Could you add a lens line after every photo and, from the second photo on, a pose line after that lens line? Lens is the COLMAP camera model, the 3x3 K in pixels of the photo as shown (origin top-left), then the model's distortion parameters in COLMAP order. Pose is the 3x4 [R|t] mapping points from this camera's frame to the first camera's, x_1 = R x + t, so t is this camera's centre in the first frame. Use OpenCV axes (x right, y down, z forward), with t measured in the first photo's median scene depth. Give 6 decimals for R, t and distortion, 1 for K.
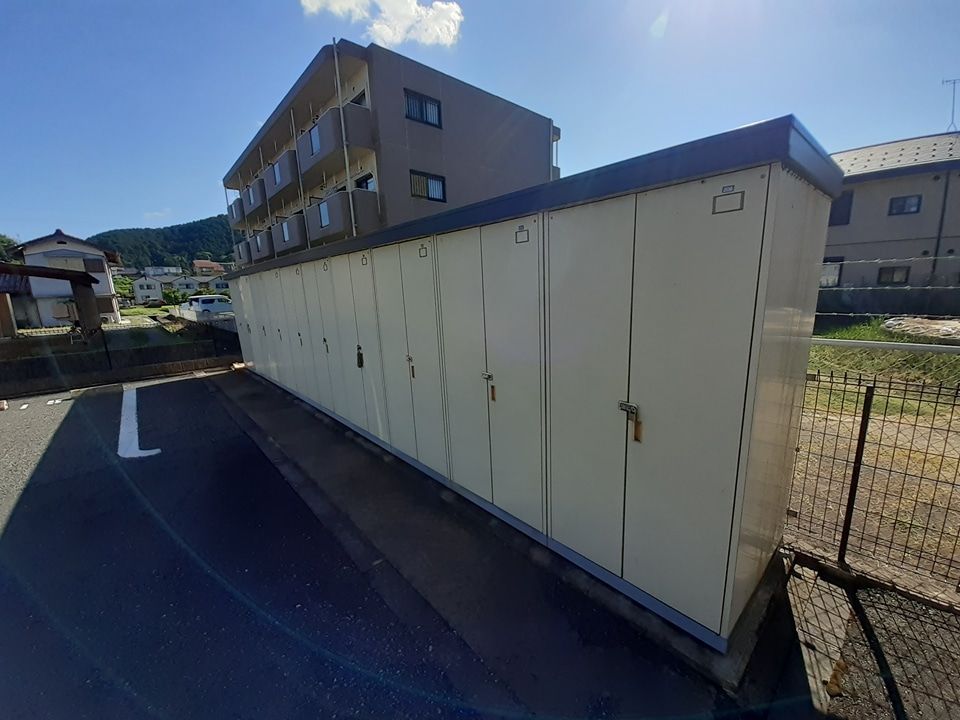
lens RADIAL K [[386.3, 0, 493.5], [0, 386.3, 374.3], [0, 0, 1]] dist [-0.001221, -0.000274]
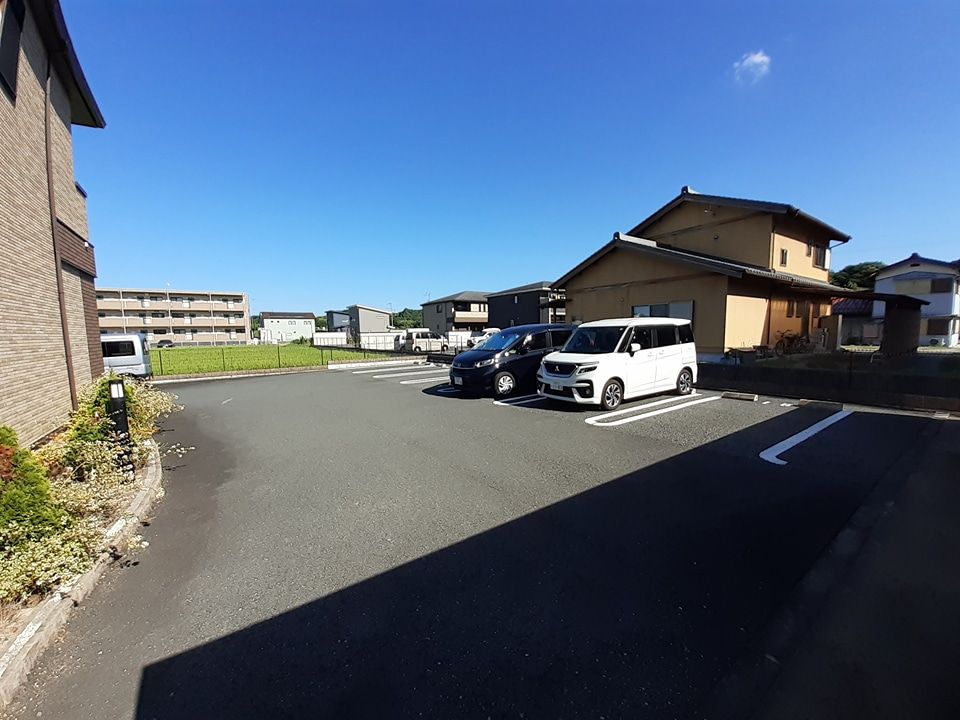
lens RADIAL K [[386.3, 0, 493.5], [0, 386.3, 374.3], [0, 0, 1]] dist [-0.001221, -0.000274]
pose [[-0.093905, 0.150703, -0.984109, 0.130427], [-0.198011, 0.965902, 0.166809, -0.033115], [0.975691, 0.210529, -0.060863, 0.087408]]
